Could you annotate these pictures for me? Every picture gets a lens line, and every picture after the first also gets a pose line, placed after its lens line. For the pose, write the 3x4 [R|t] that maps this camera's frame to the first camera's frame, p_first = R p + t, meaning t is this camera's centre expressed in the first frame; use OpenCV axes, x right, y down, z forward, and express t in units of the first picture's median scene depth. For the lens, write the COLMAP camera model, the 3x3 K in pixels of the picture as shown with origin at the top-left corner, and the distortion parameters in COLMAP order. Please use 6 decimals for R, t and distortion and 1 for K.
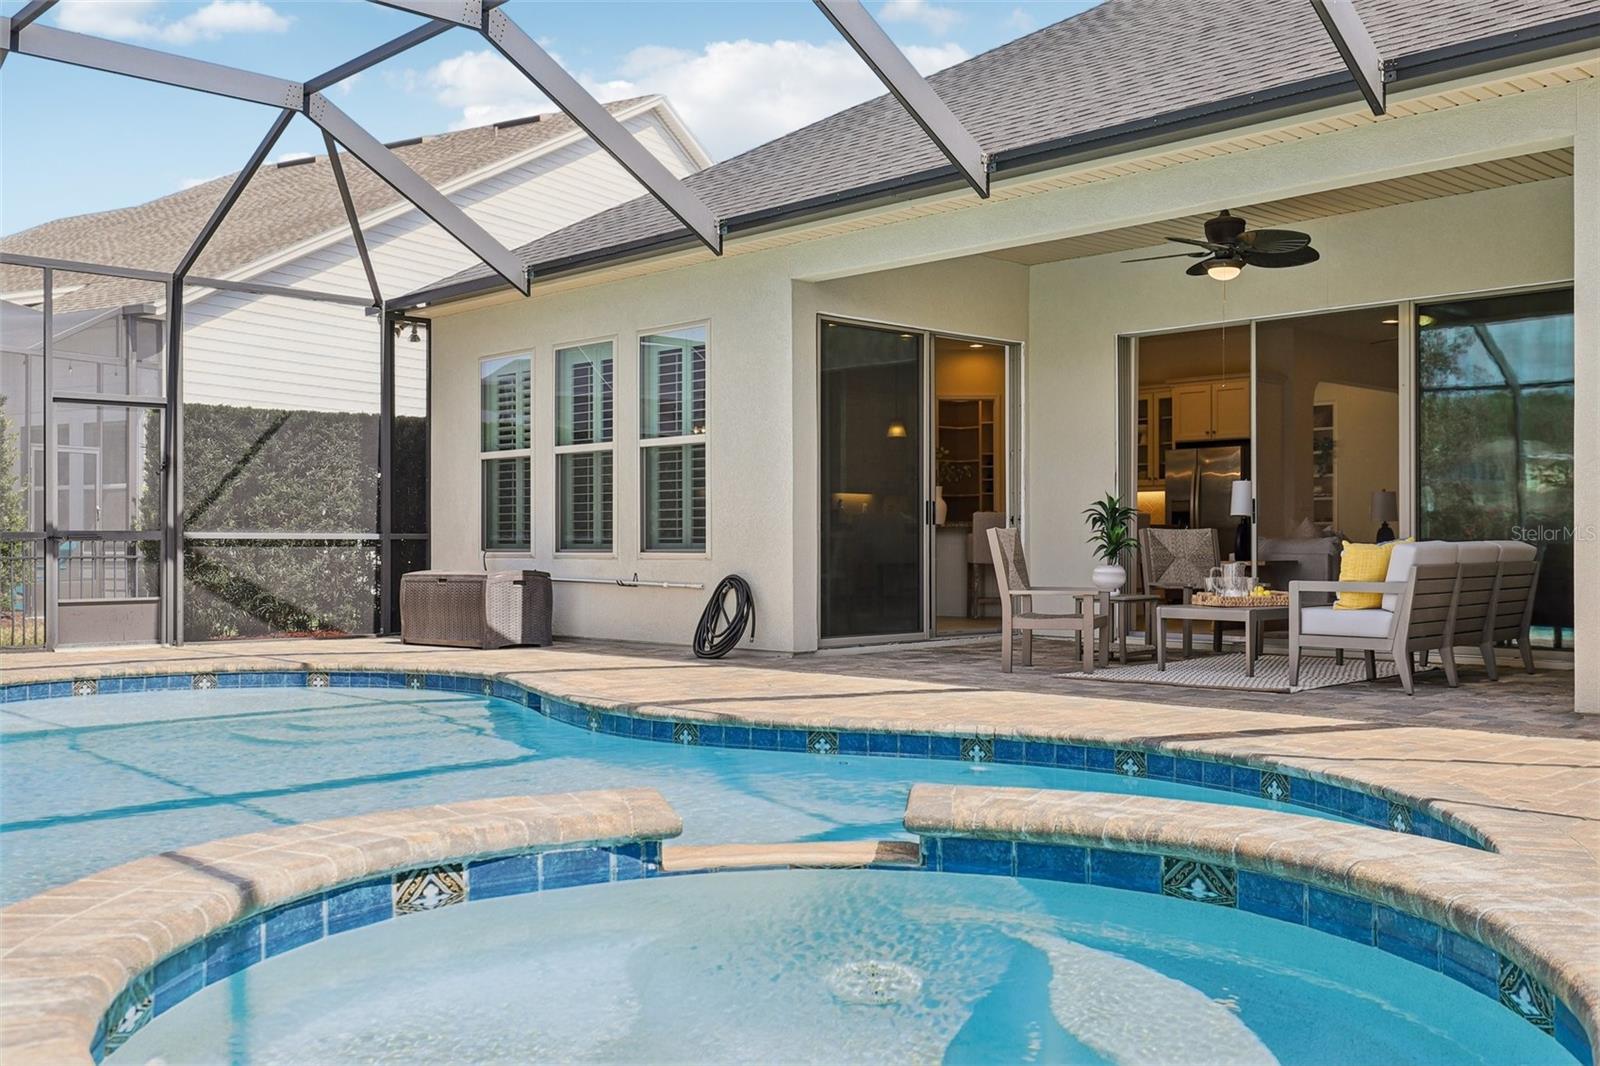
lens RADIAL K [[1511.0, 0, 806.6], [0, 1511.0, 542.2], [0, 0, 1]] dist [0.006876, 0.000000]
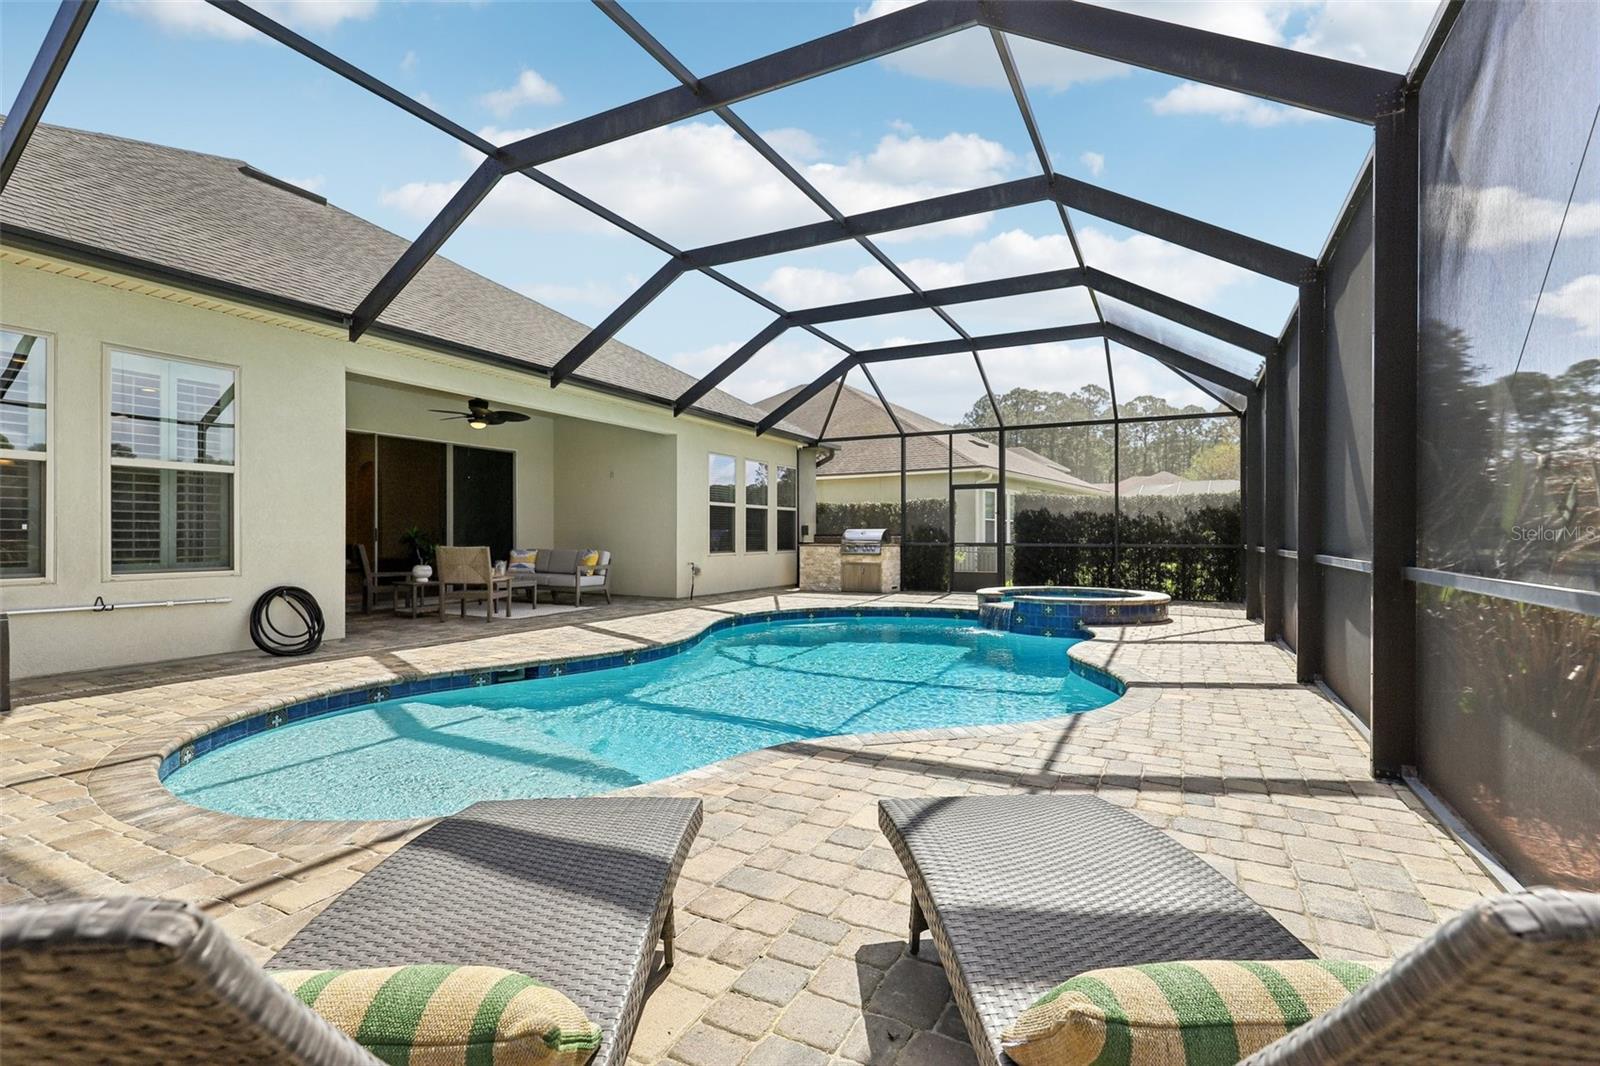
lens RADIAL K [[724.5, 0, 812.7], [0, 724.5, 534.5], [0, 0, 1]] dist [0.002093, -0.000184]
pose [[-0.323287, 0.000447, 0.946301, -0.777523], [-0.003959, 0.999991, -0.001825, -0.022586], [-0.946293, -0.004336, -0.323283, 0.817003]]
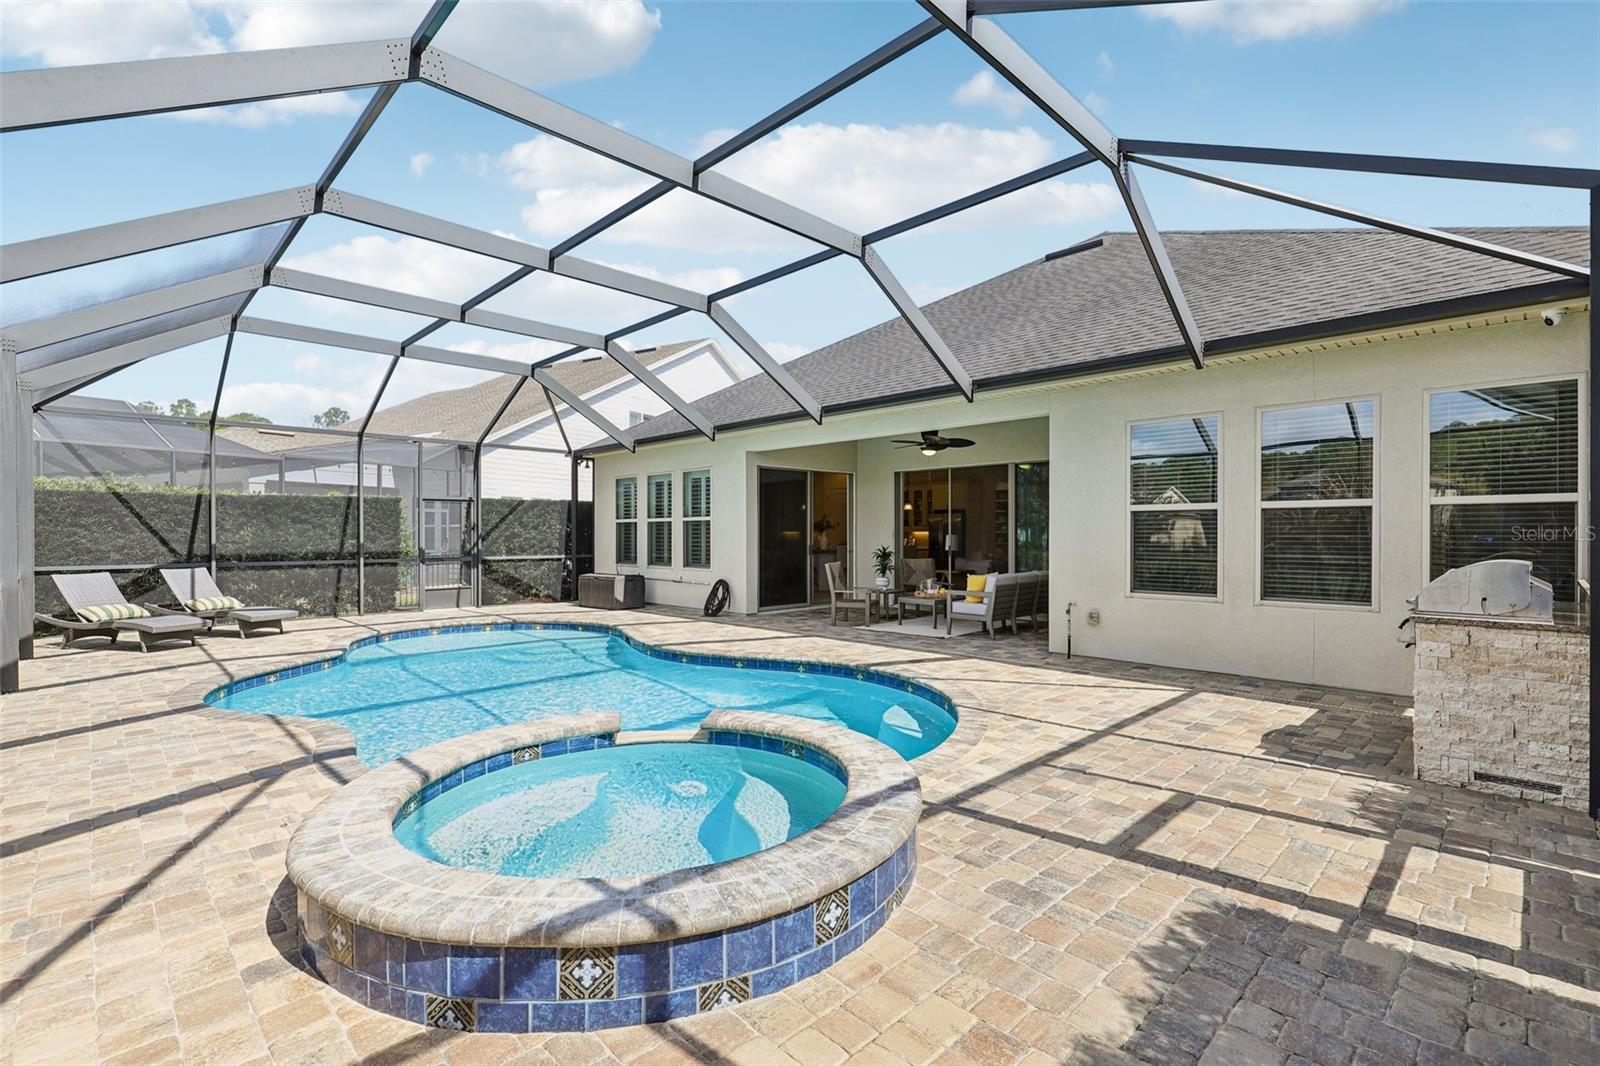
lens RADIAL K [[724.5, 0, 804.7], [0, 724.5, 539.8], [0, 0, 1]] dist [0.002093, -0.000184]
pose [[0.999941, 0.000117, 0.010890, 0.068784], [-0.000206, 0.999966, 0.008189, -0.049314], [-0.010889, -0.008191, 0.999907, -0.100384]]
